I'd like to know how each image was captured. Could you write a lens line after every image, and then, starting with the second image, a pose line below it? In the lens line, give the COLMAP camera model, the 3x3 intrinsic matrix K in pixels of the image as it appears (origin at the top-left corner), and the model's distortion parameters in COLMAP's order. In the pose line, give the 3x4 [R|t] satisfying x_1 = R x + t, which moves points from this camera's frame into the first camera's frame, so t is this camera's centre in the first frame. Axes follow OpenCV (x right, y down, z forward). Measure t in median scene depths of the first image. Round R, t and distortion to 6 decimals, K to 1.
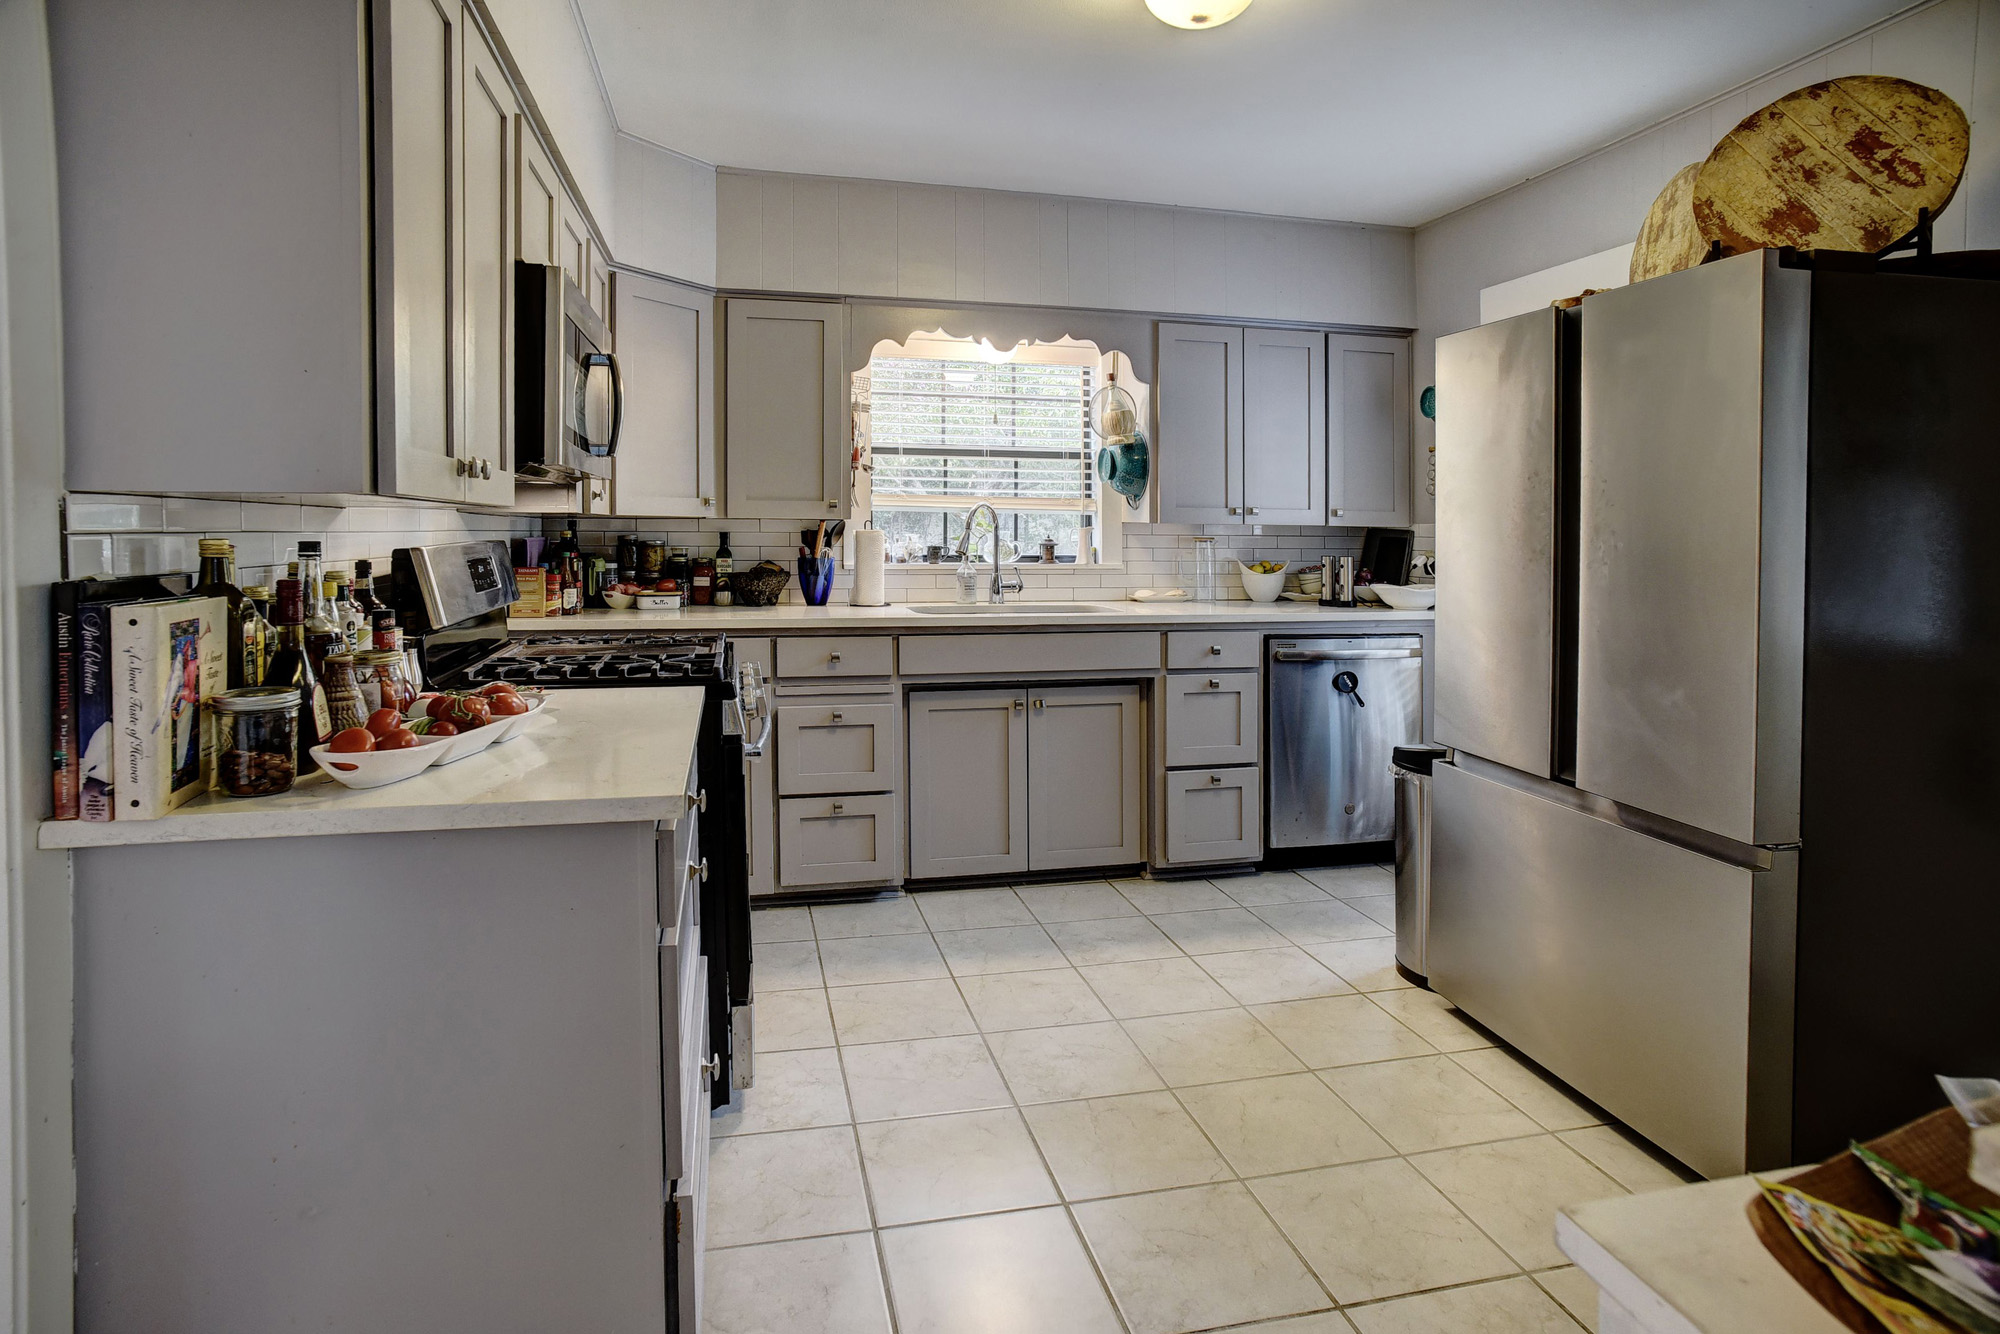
lens RADIAL K [[1061.6, 0, 1011.4], [0, 1061.6, 492.1], [0, 0, 1]] dist [-0.032213, 0.015011]
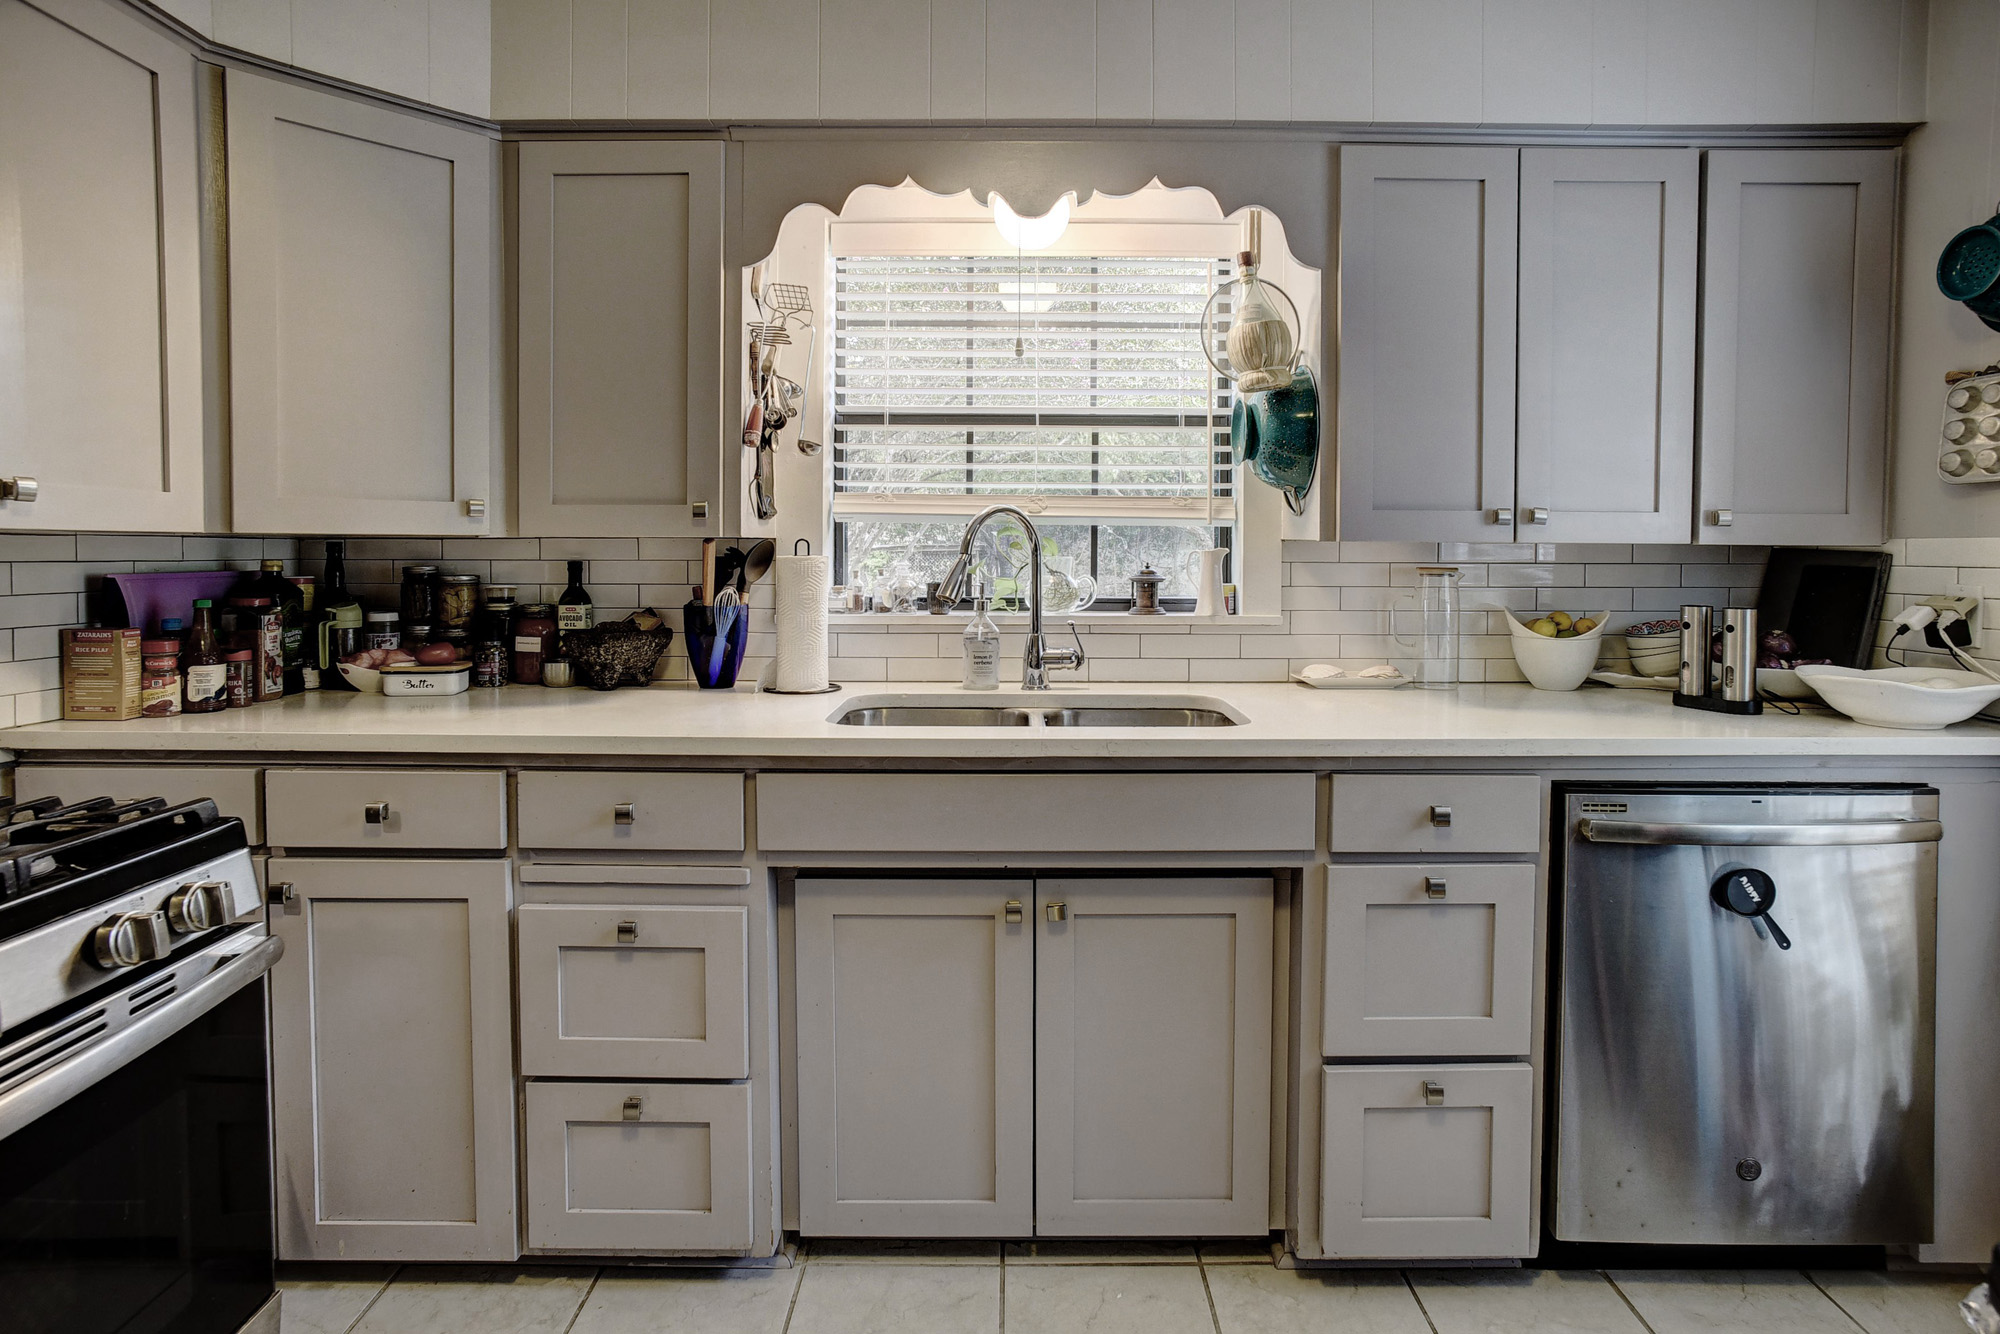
lens RADIAL K [[1061.6, 0, 1046.6], [0, 1061.6, 572.2], [0, 0, 1]] dist [-0.032213, 0.015011]
pose [[0.974519, 0.002912, -0.224285, 0.125740], [0.011304, 0.998008, 0.062071, 0.011516], [0.224019, -0.063025, 0.972545, 0.507739]]
